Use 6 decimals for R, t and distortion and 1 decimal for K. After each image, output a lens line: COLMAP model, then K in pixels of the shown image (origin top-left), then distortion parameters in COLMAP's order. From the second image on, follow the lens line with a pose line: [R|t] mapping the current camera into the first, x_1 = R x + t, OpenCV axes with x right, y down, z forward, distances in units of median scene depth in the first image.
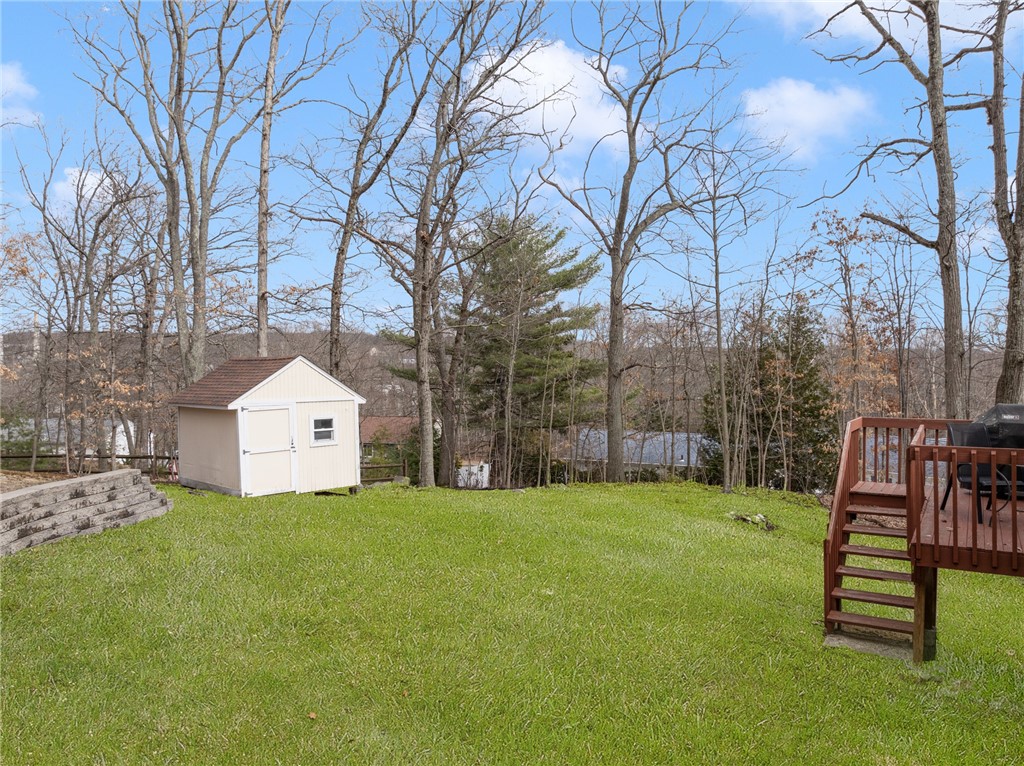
lens RADIAL K [[727.6, 0, 515.8], [0, 727.6, 382.5], [0, 0, 1]] dist [-0.049332, 0.015381]
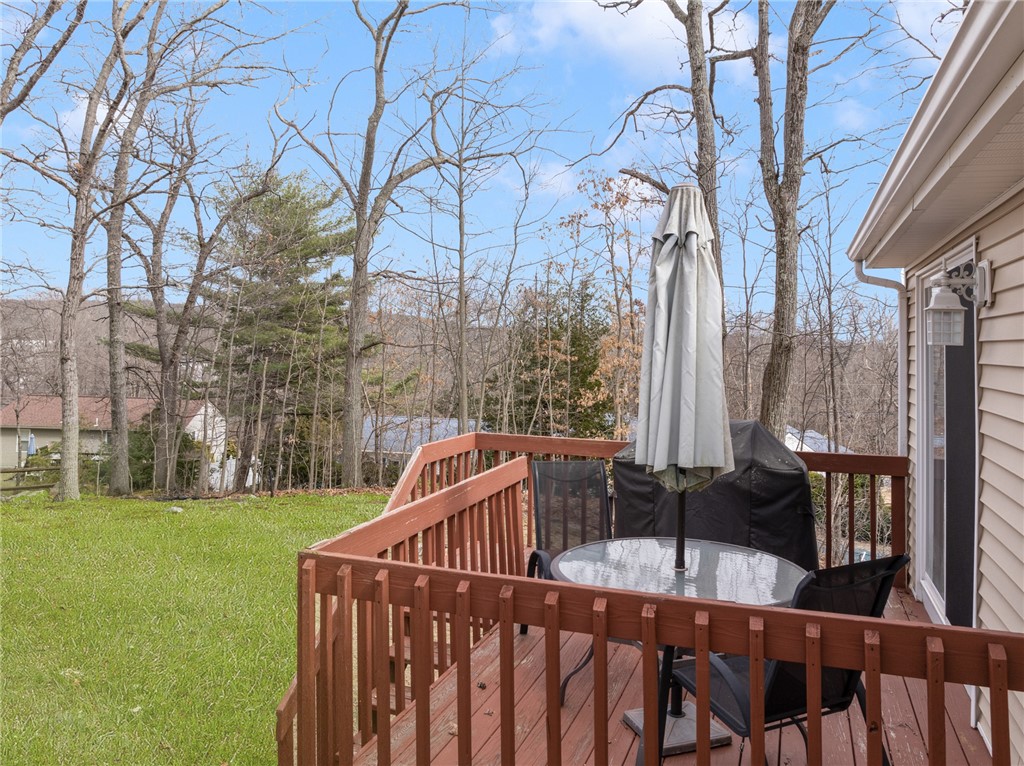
lens RADIAL K [[727.6, 0, 512.4], [0, 727.6, 293.5], [0, 0, 1]] dist [-0.049332, 0.015381]
pose [[0.980565, 0.031309, 0.193681, 0.169198], [-0.013744, 0.995721, -0.091380, -0.007330], [-0.195713, 0.086942, 0.976800, 0.172541]]
